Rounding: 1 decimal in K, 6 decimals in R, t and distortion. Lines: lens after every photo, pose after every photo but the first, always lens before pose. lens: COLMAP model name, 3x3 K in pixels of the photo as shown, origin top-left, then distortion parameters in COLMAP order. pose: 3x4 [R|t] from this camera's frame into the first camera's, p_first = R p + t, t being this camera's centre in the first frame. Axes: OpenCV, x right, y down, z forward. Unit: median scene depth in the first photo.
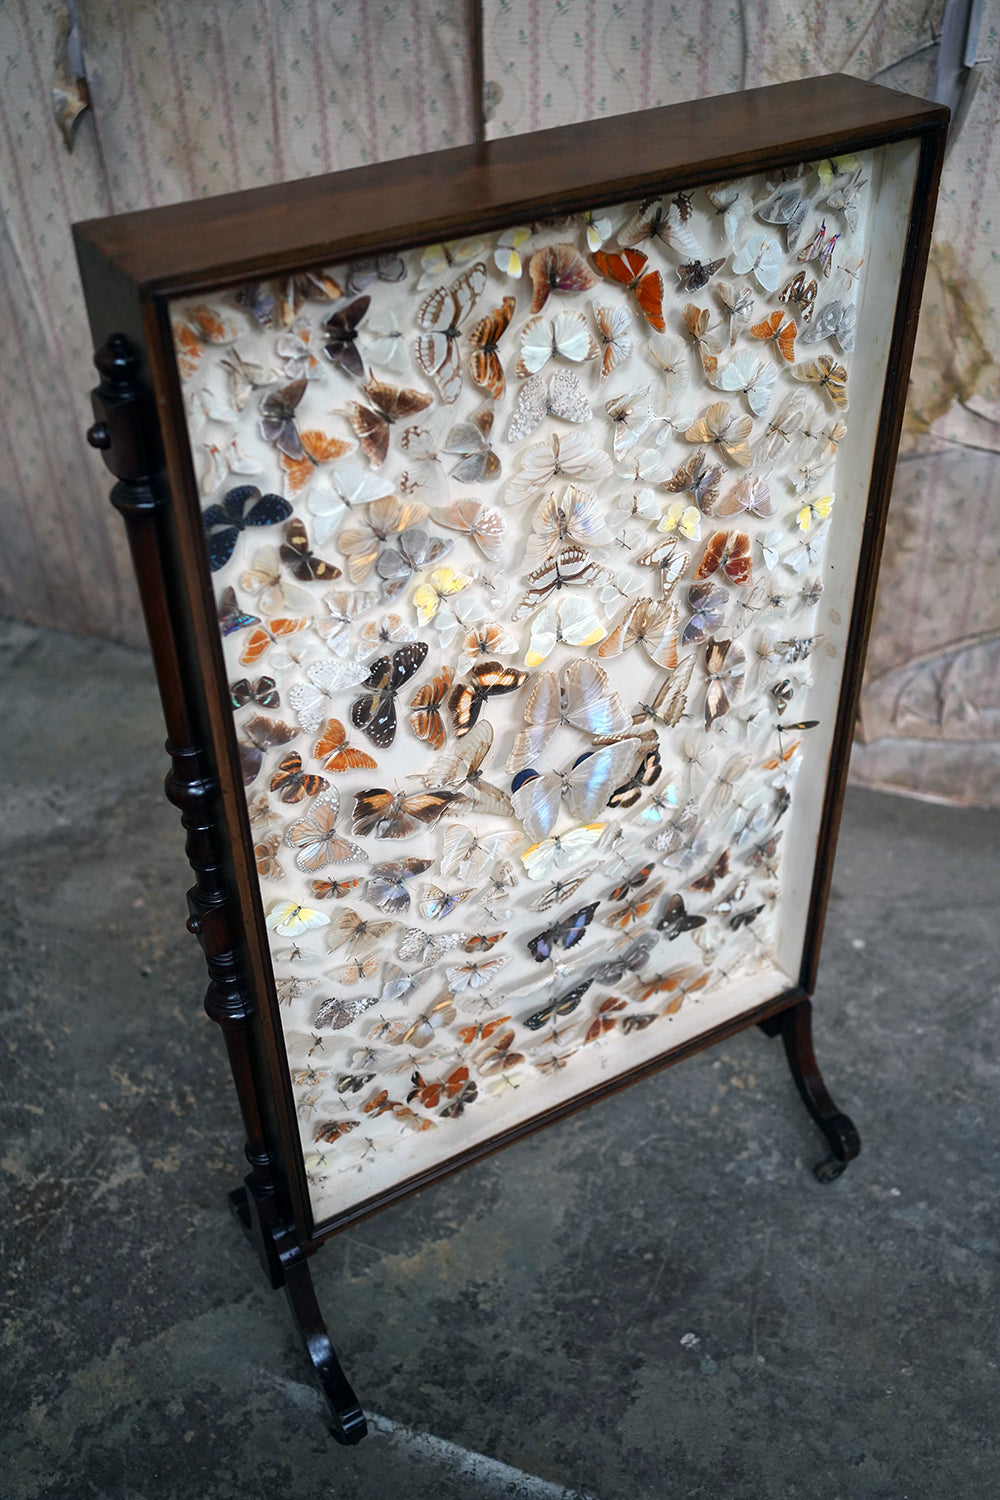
lens RADIAL K [[1512.7, 0, 512.4], [0, 1512.7, 751.1], [0, 0, 1]] dist [0.019598, 0.000000]
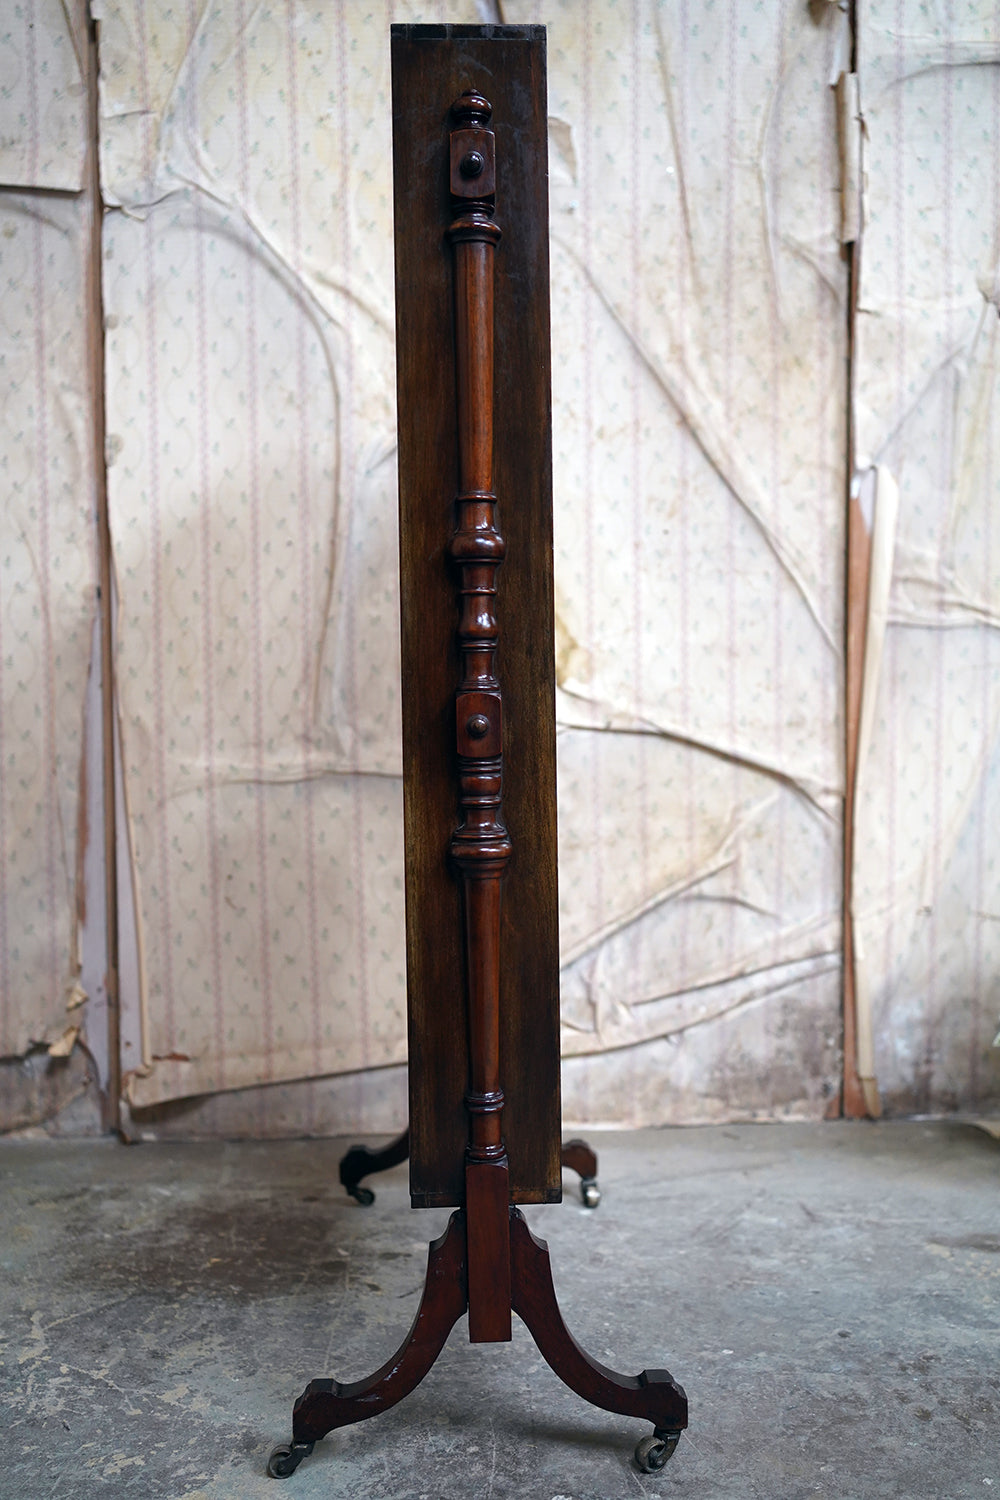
lens RADIAL K [[1512.7, 0, 509.3], [0, 1512.7, 754.8], [0, 0, 1]] dist [0.019598, 0.000000]
pose [[0.931969, -0.009244, 0.362420, -0.218668], [0.217679, 0.813685, -0.539011, 0.616978], [-0.289913, 0.581232, 0.760342, 0.289937]]
